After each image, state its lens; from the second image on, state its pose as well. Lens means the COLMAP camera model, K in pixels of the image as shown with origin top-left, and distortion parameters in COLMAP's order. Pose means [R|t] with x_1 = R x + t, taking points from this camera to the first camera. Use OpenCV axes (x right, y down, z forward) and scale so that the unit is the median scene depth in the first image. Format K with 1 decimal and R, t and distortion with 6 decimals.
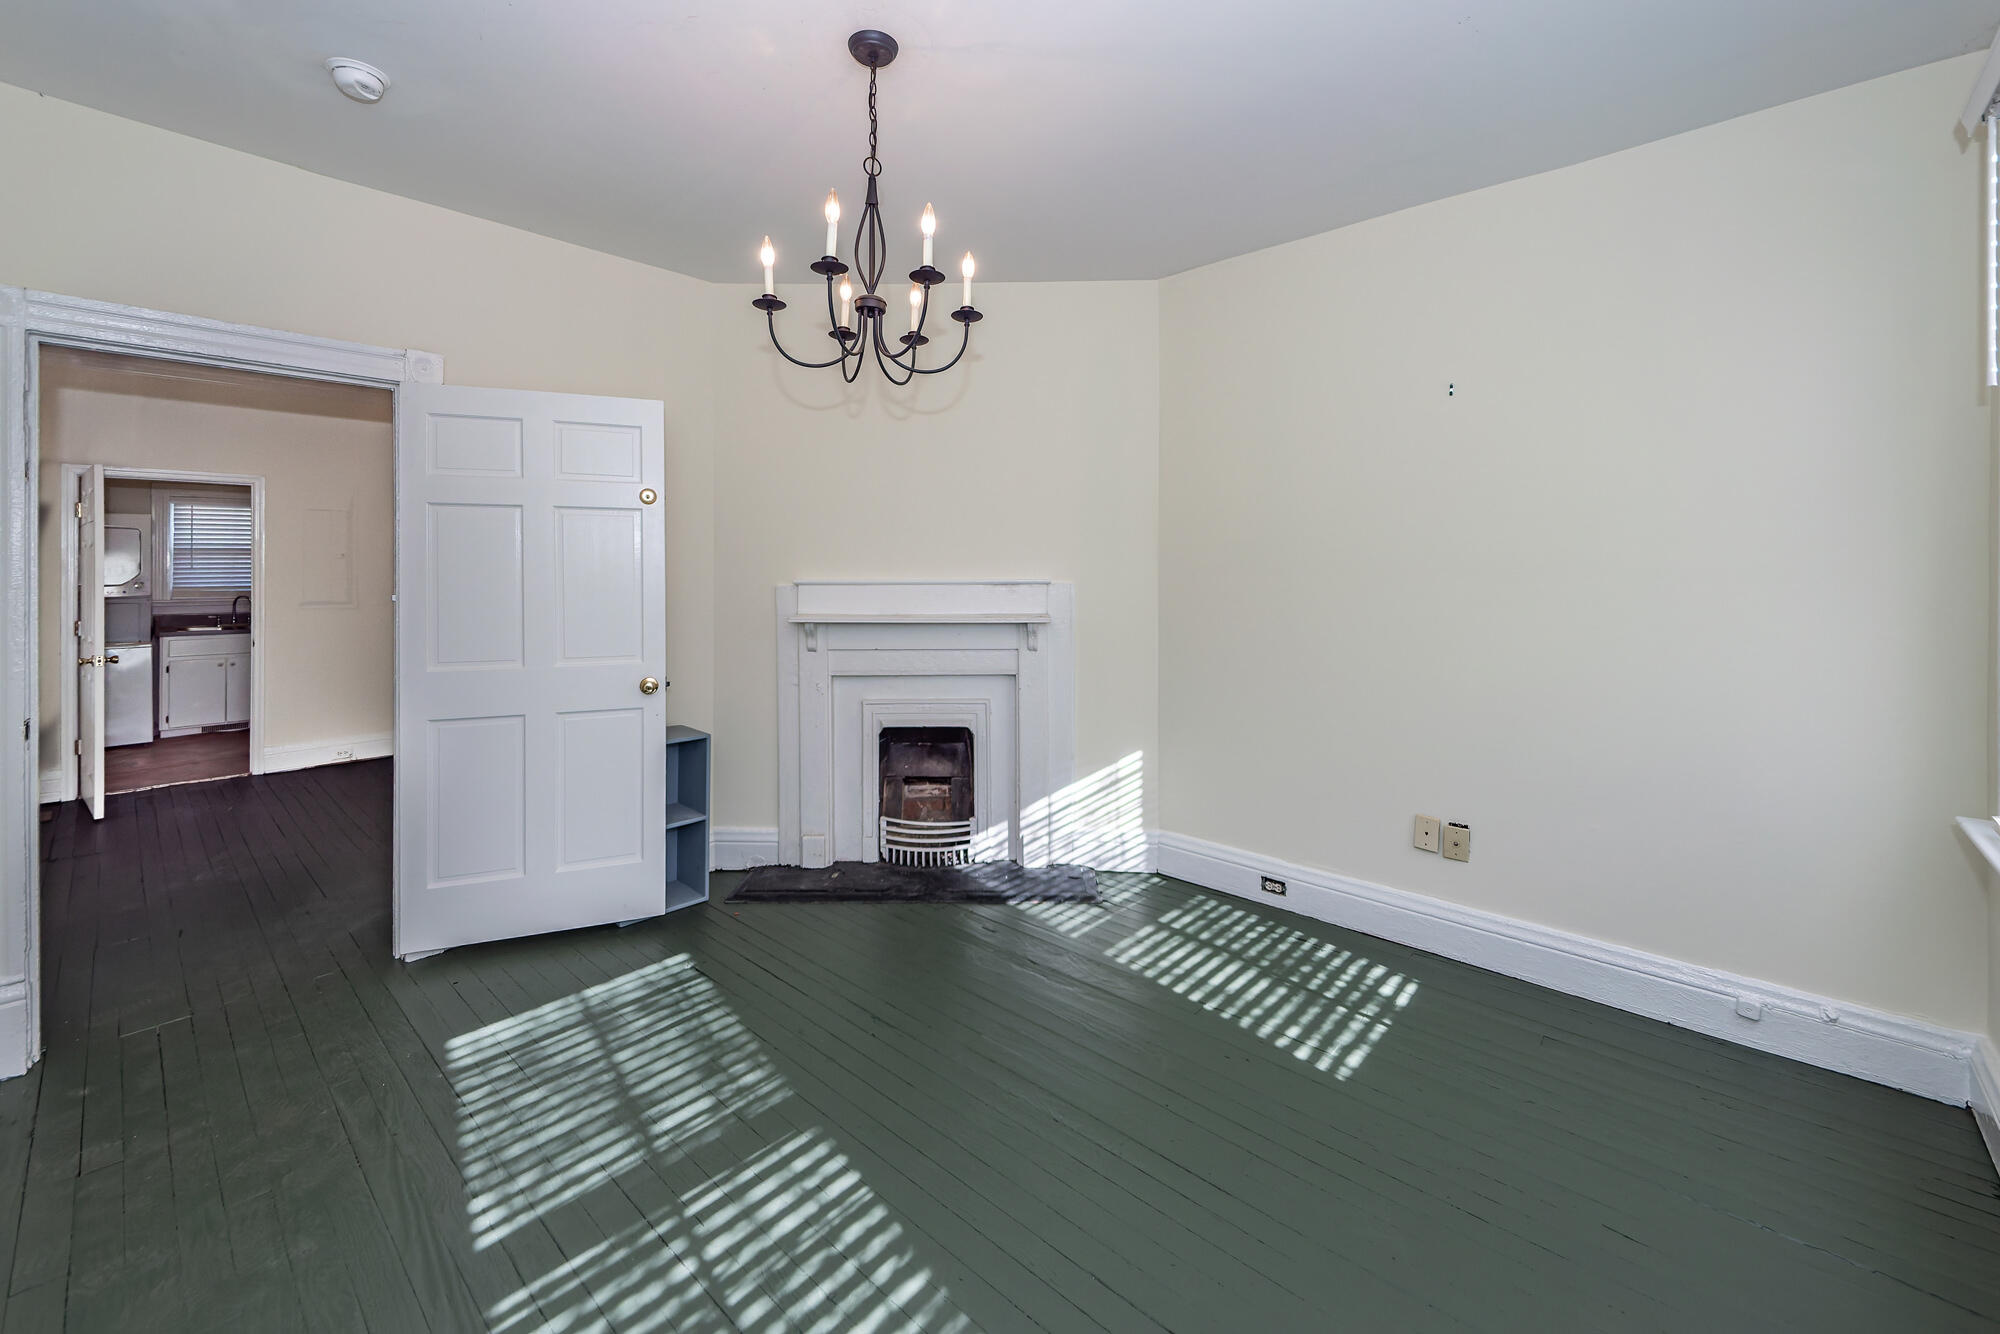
lens RADIAL K [[788.3, 0, 996.6], [0, 788.3, 568.8], [0, 0, 1]] dist [0.009485, -0.000309]
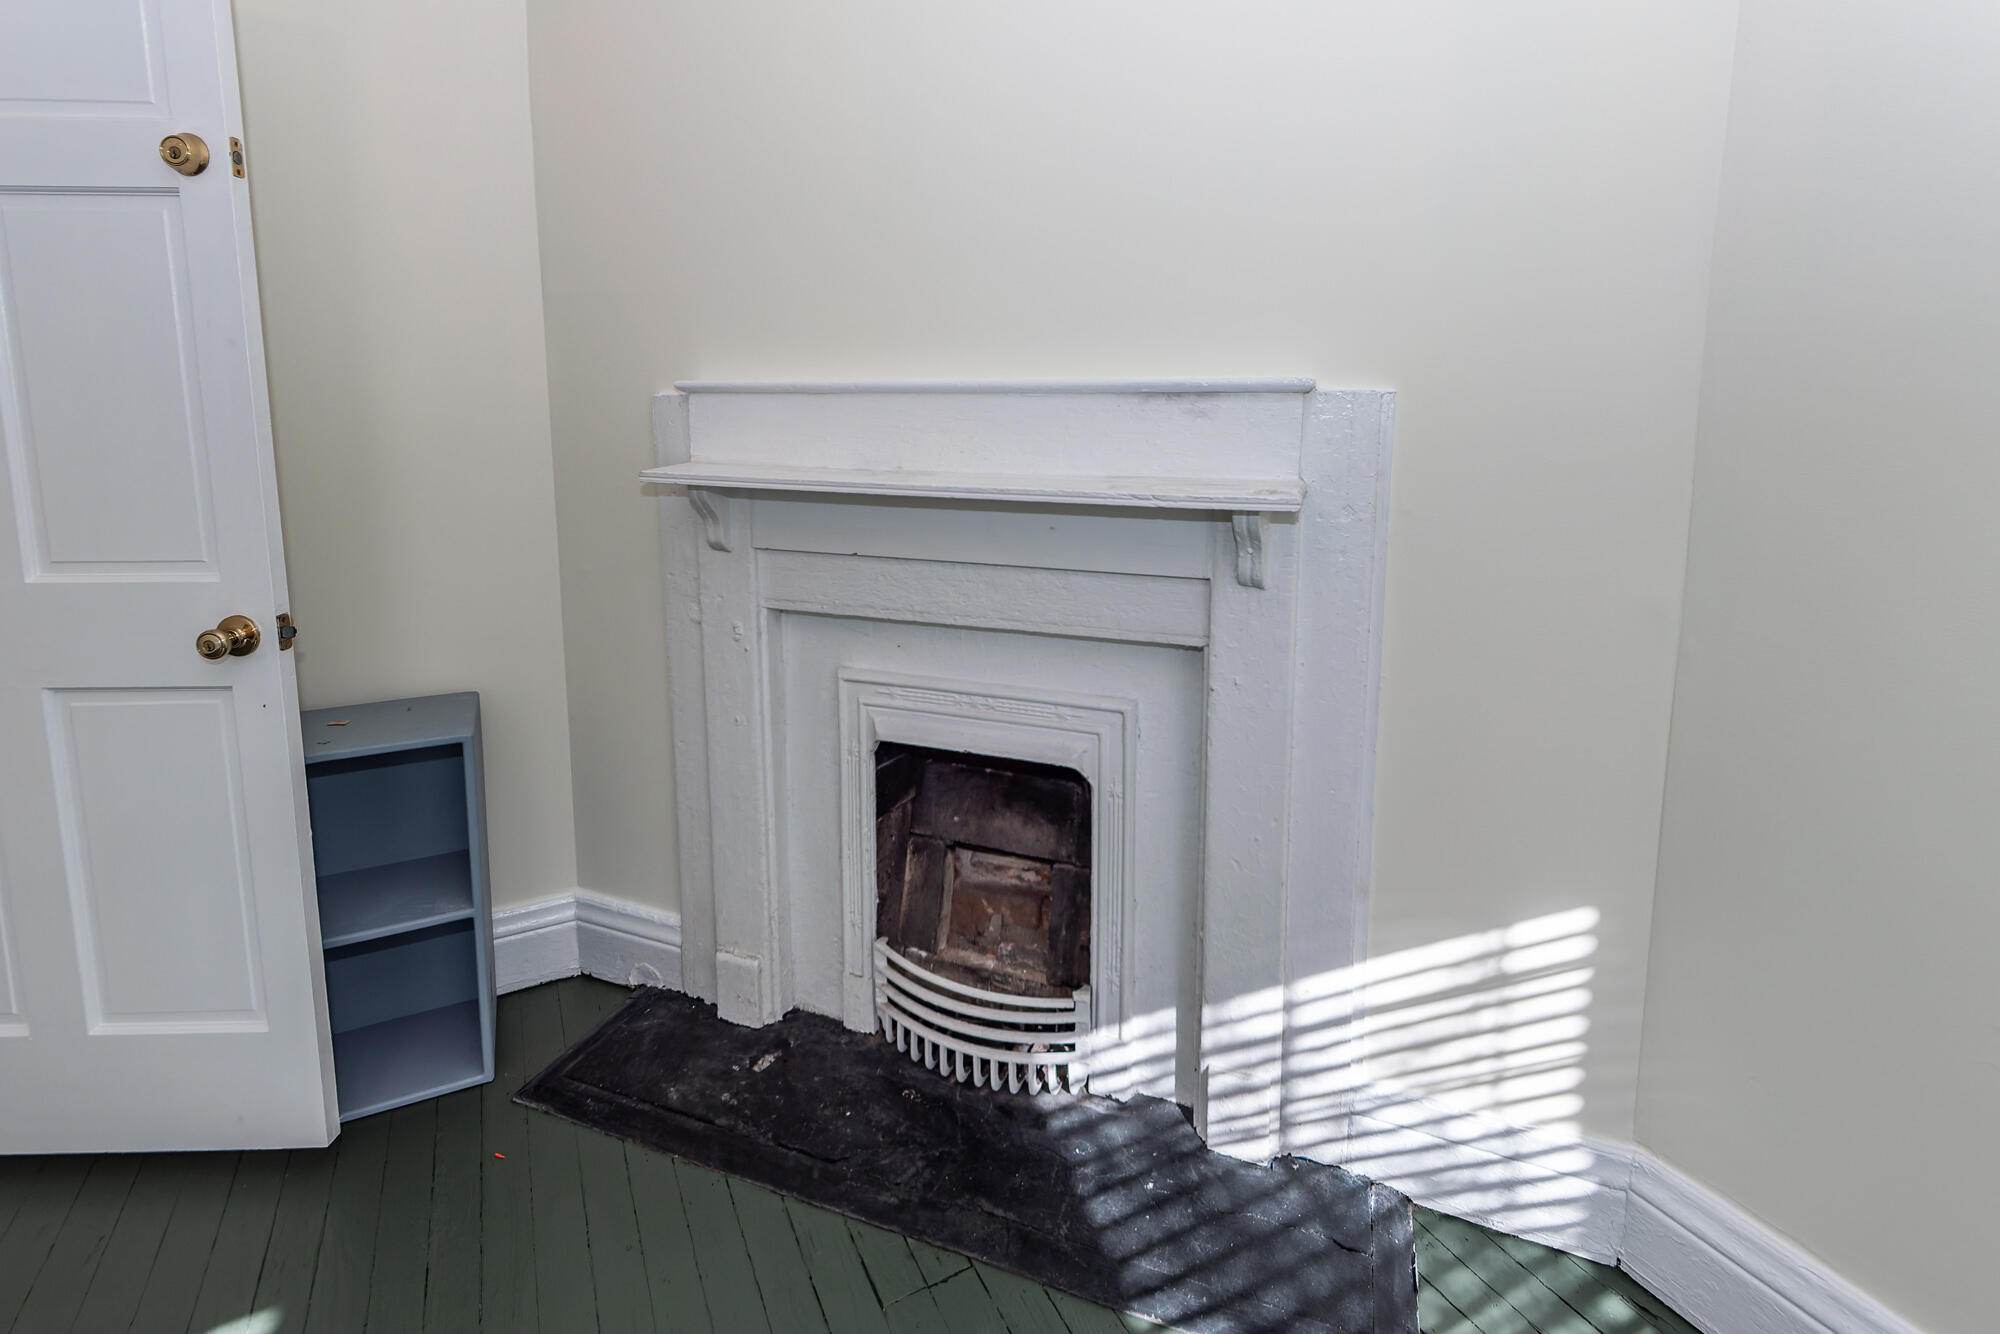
lens RADIAL K [[938.9, 0, 991.3], [0, 938.9, 522.7], [0, 0, 1]] dist [0.025491, -0.000254]
pose [[0.941958, 0.044456, -0.332774, 0.077274], [-0.001393, 0.991703, 0.128542, 0.023192], [0.335727, -0.120618, 0.934205, 0.600713]]
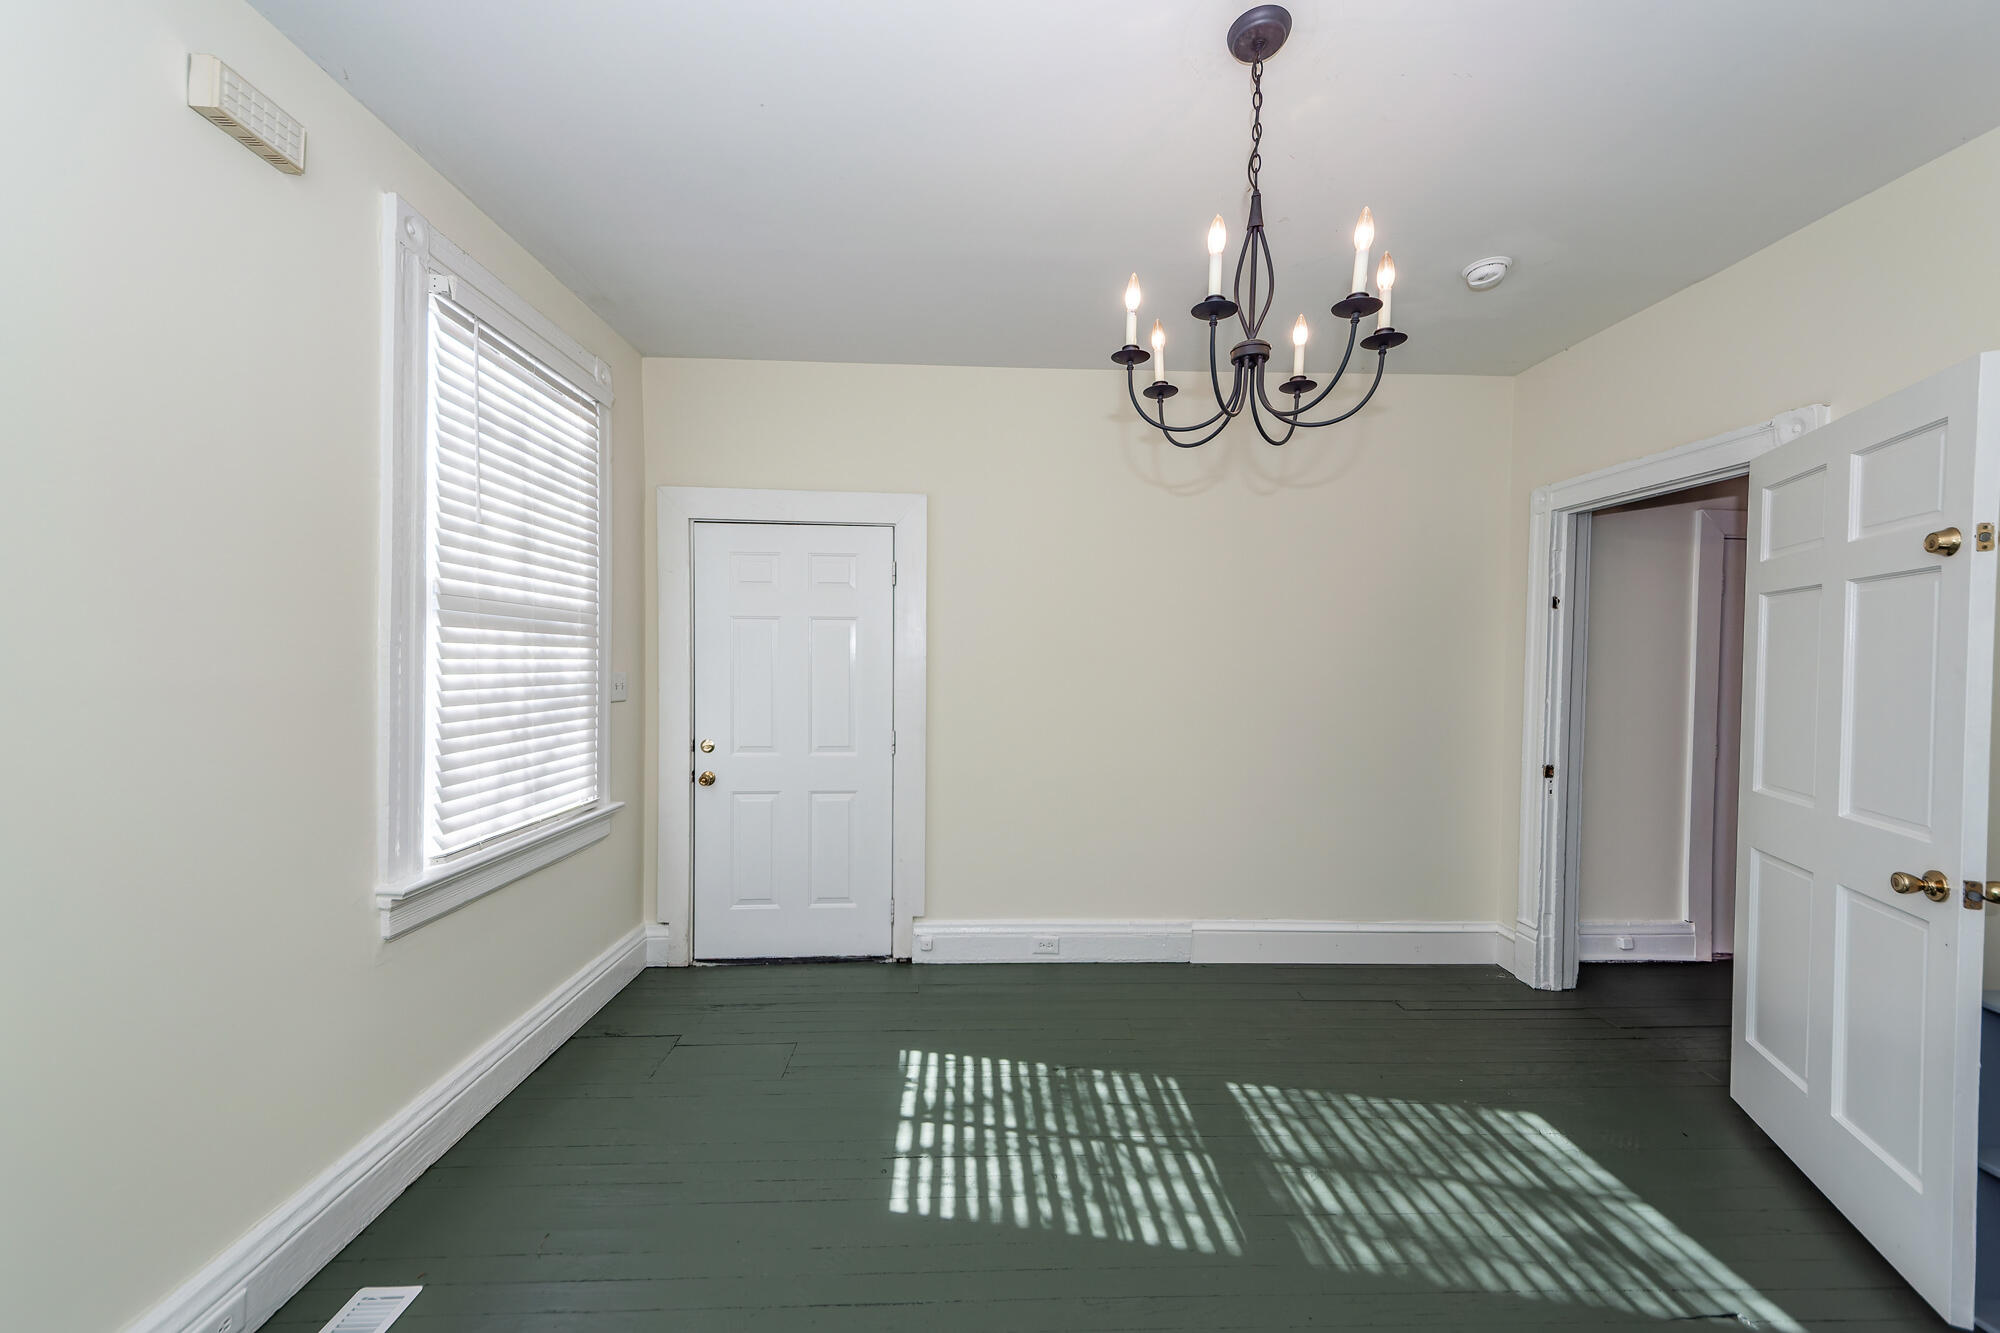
lens RADIAL K [[704.6, 0, 997.1], [0, 704.6, 681.4], [0, 0, 1]] dist [0.000369, -0.000037]
pose [[-0.708668, 0.013017, -0.705422, 0.319781], [-0.010349, 0.999530, 0.028841, -0.000181], [0.705466, 0.027739, -0.708201, 0.778869]]
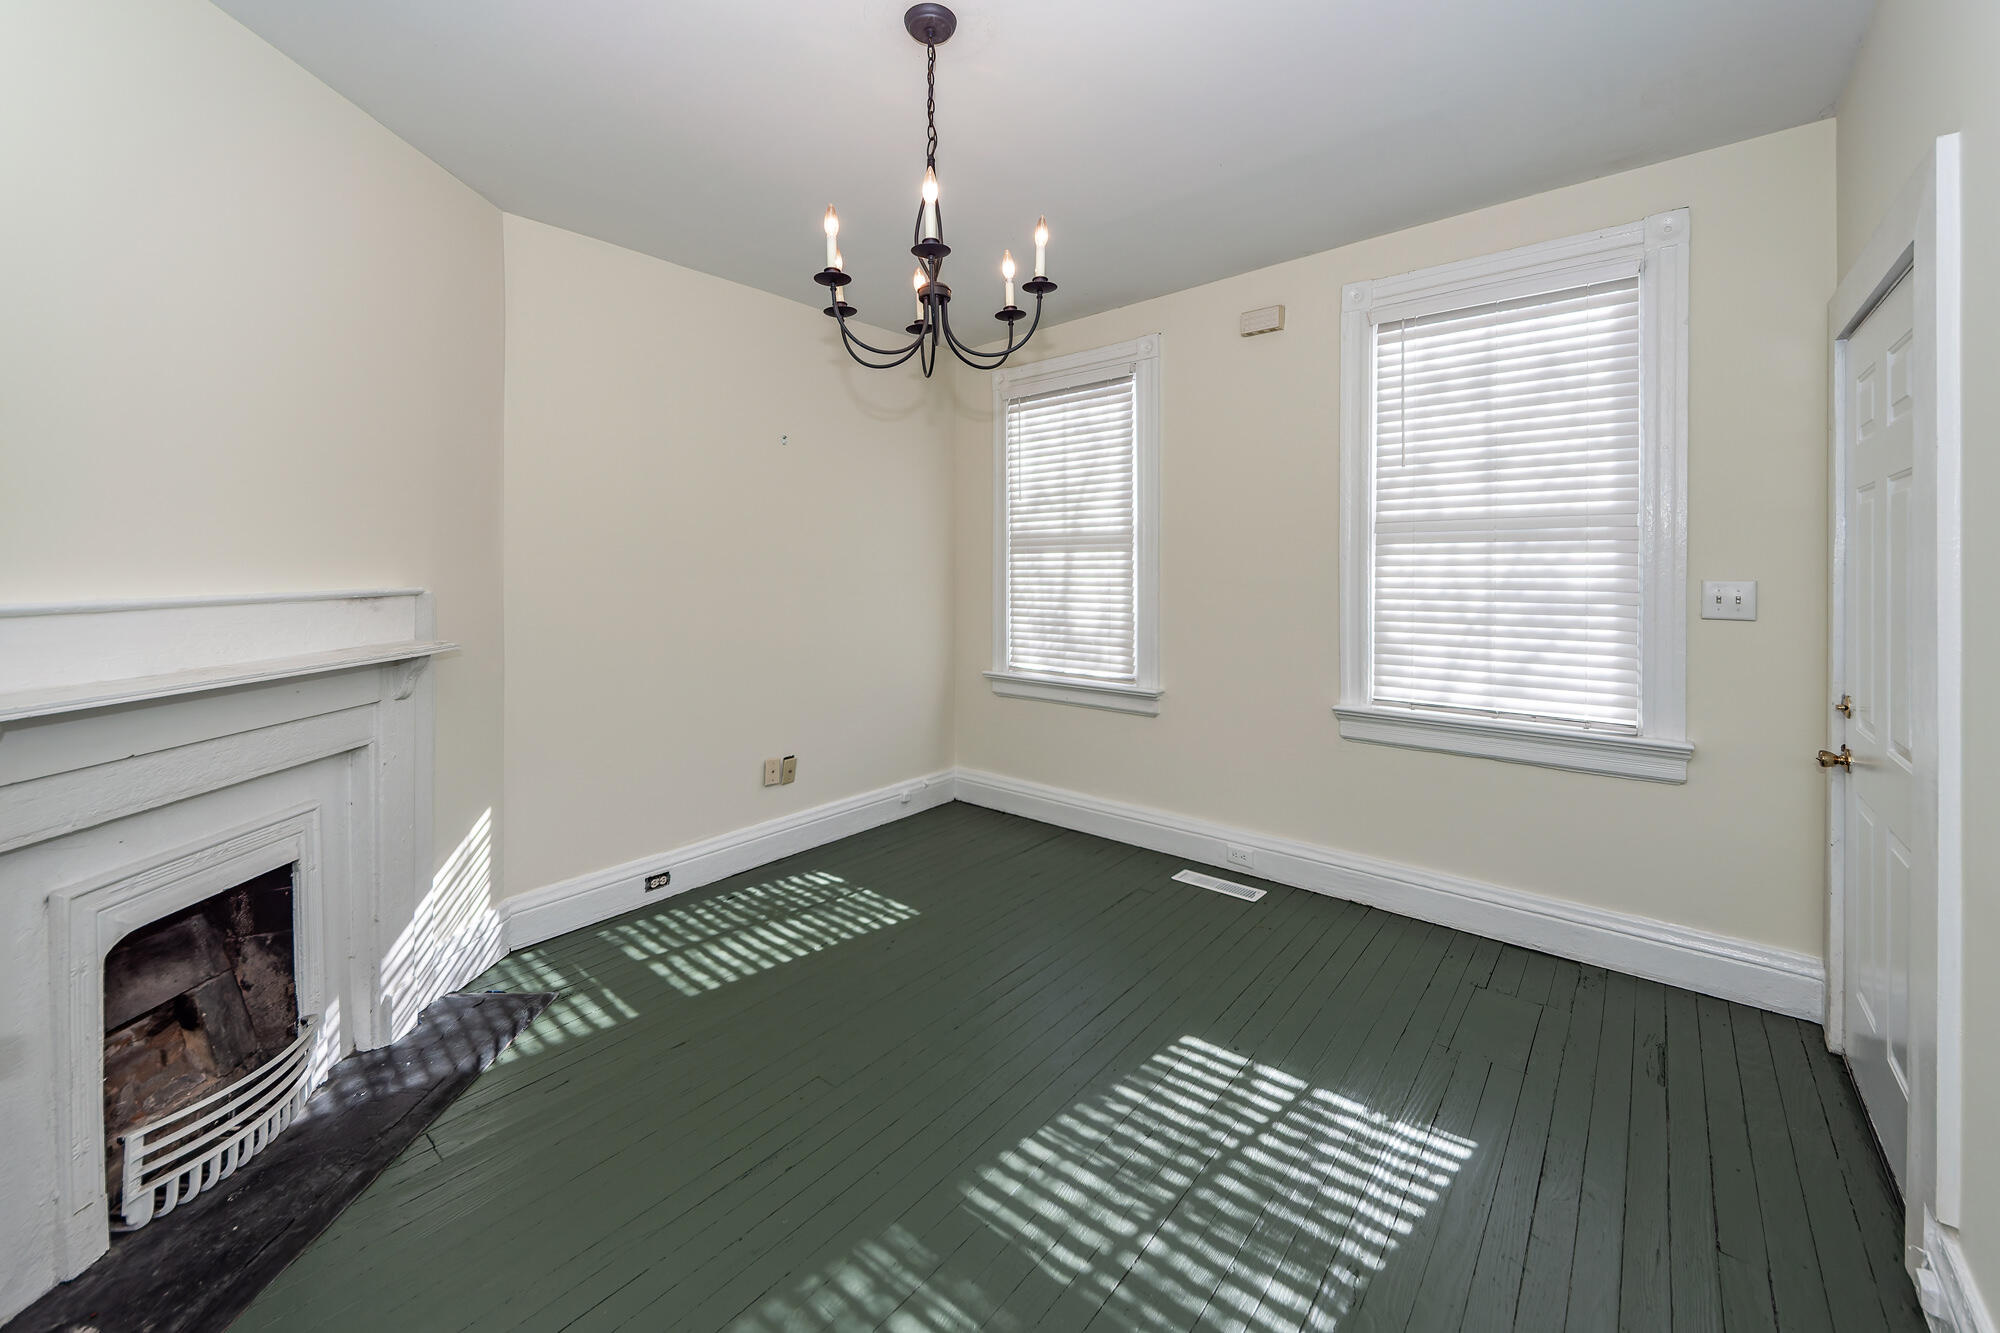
lens RADIAL K [[788.3, 0, 996.6], [0, 788.3, 568.3], [0, 0, 1]] dist [0.009485, -0.000309]
pose [[-0.030066, -0.002656, 0.999544, -0.641474], [0.009014, 0.999955, 0.002928, -0.001564], [-0.999507, 0.009098, -0.030040, 0.554303]]
